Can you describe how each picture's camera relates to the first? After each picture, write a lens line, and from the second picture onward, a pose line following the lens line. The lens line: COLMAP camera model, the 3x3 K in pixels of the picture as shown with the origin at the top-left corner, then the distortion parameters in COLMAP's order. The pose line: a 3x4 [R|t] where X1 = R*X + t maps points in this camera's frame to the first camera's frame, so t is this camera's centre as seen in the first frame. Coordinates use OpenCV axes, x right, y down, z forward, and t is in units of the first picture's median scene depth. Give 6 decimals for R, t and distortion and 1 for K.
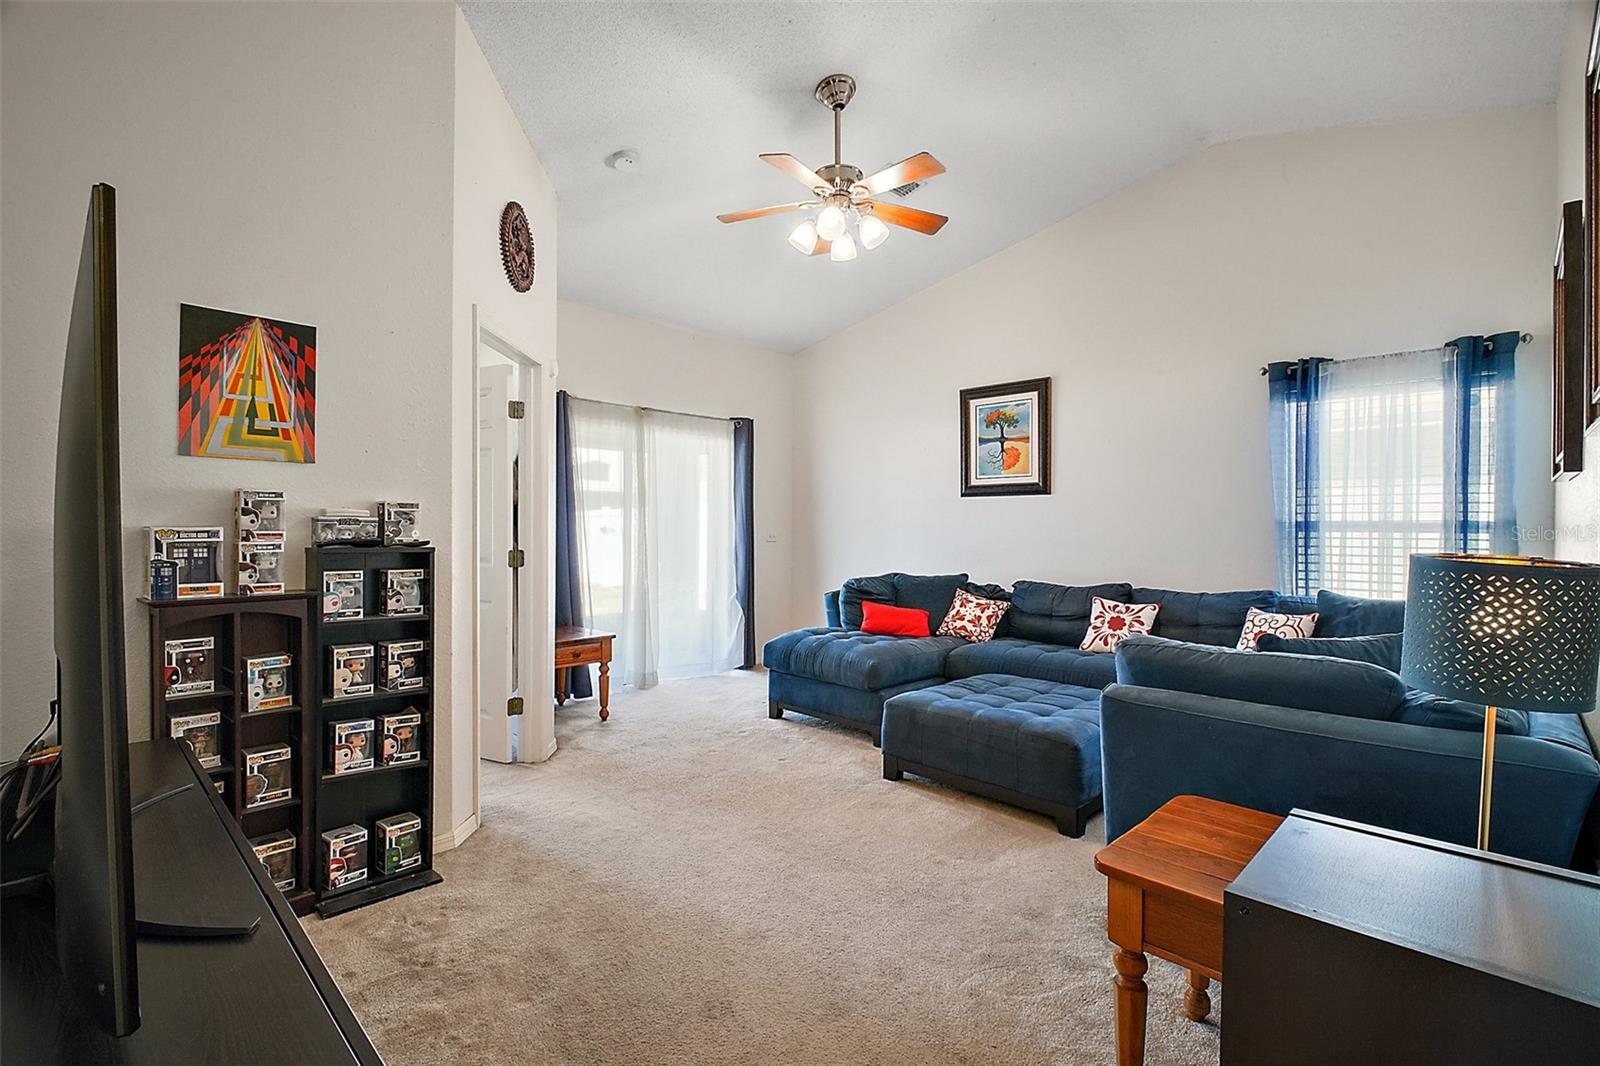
lens RADIAL K [[729.3, 0, 805.3], [0, 729.3, 539.7], [0, 0, 1]] dist [0.000692, -0.000273]
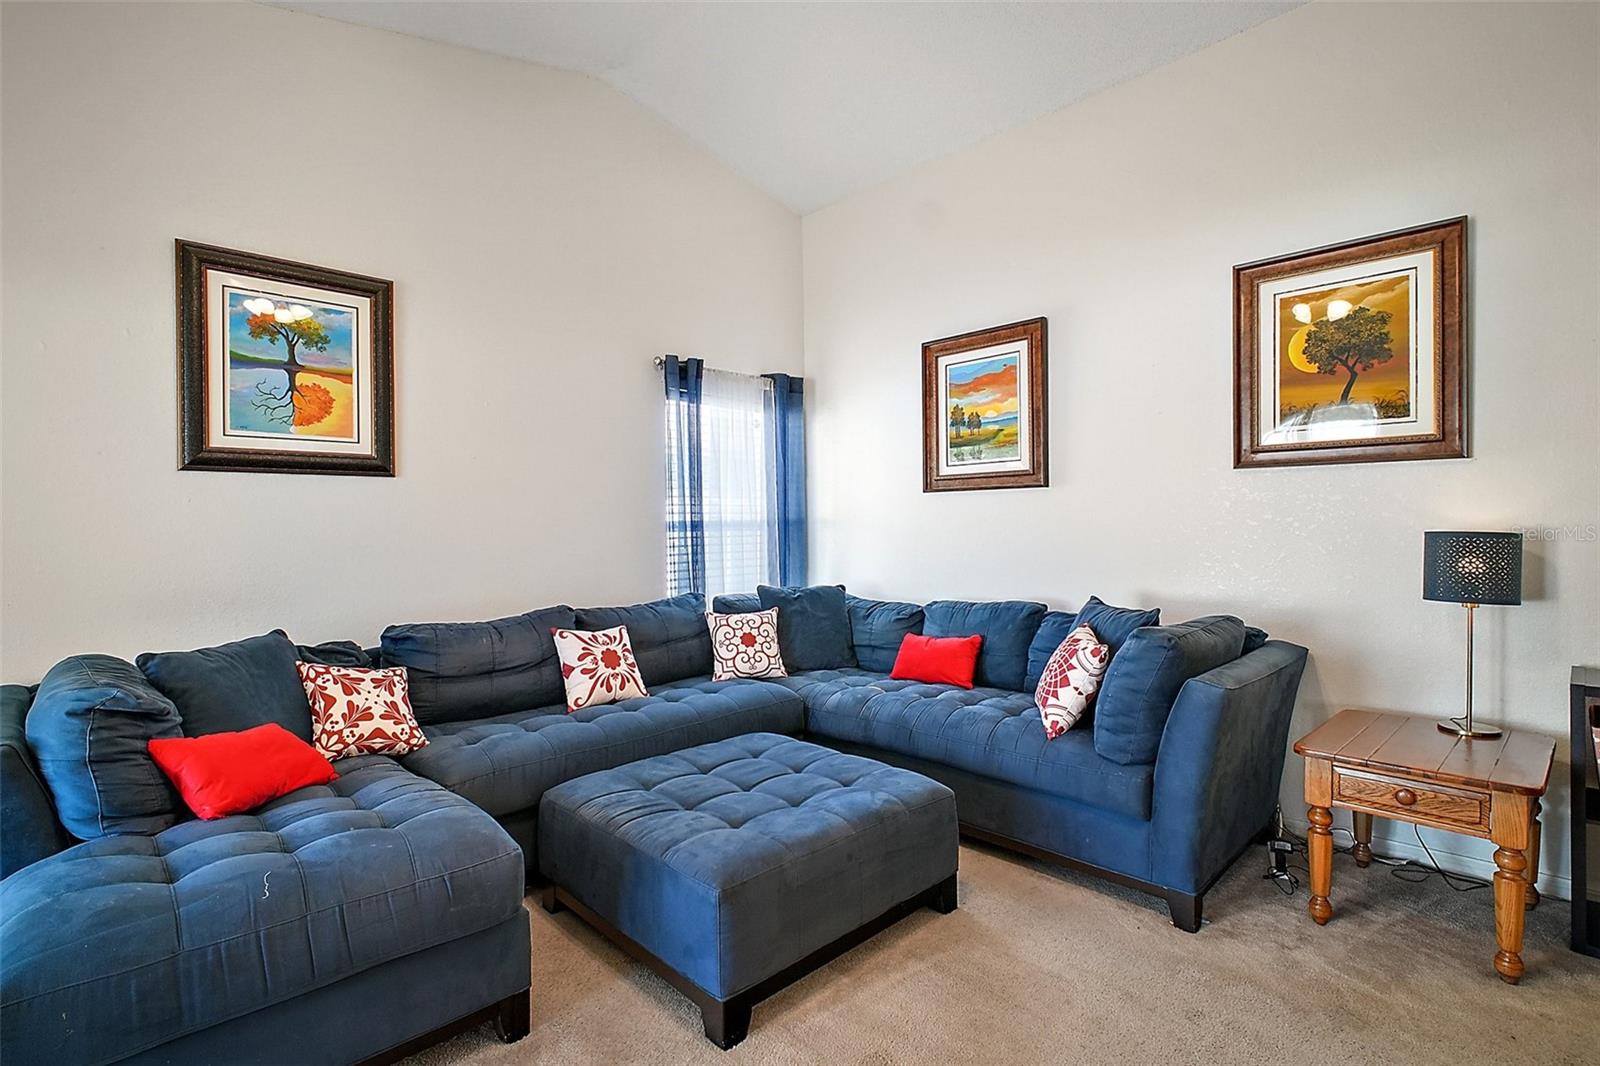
lens RADIAL K [[744.7, 0, 800.0], [0, 744.7, 533.0], [0, 0, 1]] dist [-0.003236, -0.000508]
pose [[0.044543, -0.012945, 0.998924, -0.261583], [0.031686, 0.999431, 0.011539, -0.012564], [-0.998505, 0.031138, 0.044928, 0.636732]]
